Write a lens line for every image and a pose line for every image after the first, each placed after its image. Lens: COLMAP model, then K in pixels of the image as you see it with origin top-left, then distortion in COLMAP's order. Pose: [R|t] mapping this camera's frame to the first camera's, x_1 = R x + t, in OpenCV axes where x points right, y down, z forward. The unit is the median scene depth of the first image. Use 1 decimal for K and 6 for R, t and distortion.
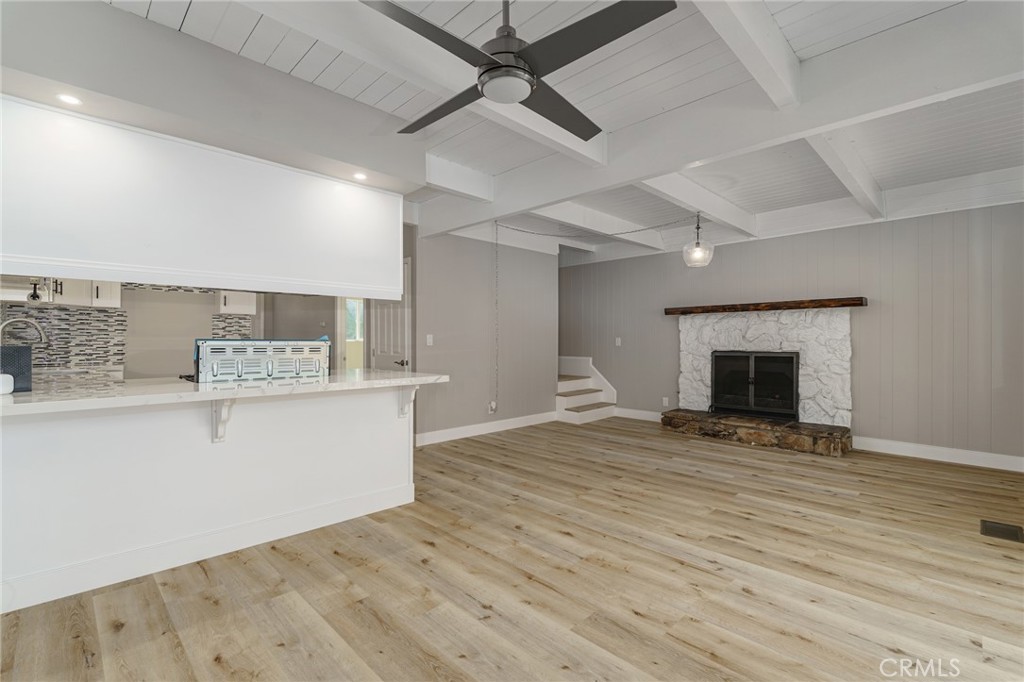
lens RADIAL K [[451.9, 0, 514.1], [0, 451.9, 338.9], [0, 0, 1]] dist [-0.039414, 0.000034]
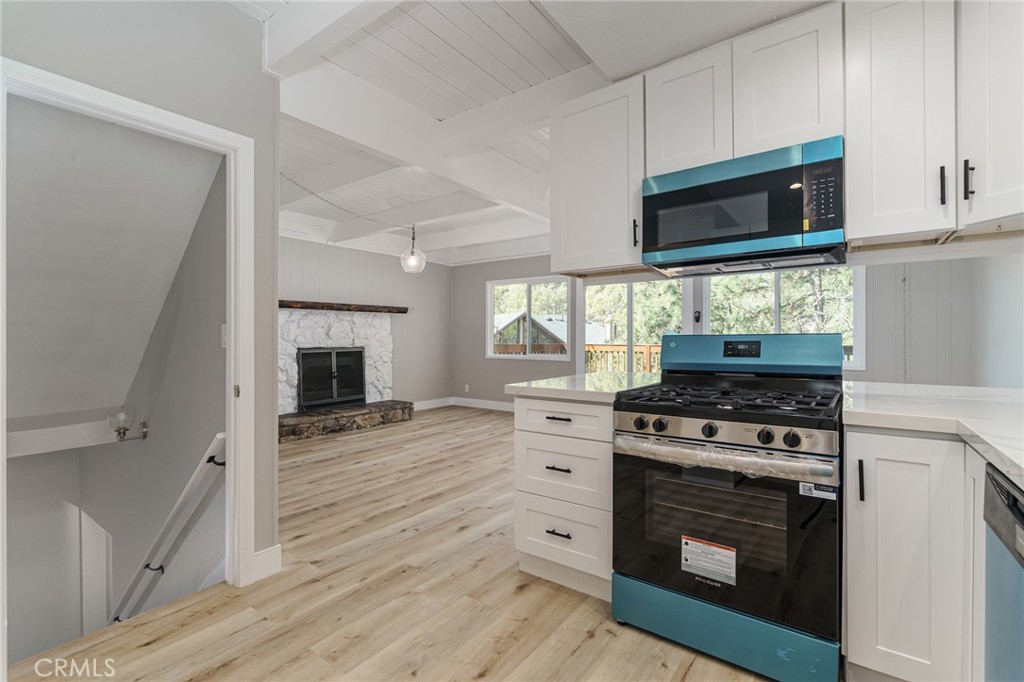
lens RADIAL K [[451.9, 0, 514.1], [0, 451.9, 338.9], [0, 0, 1]] dist [-0.039414, 0.000034]
pose [[-0.147991, -0.005329, 0.988974, -0.663319], [-0.000571, 0.999986, 0.005303, 0.000799], [-0.988989, 0.000220, -0.147992, 0.794465]]
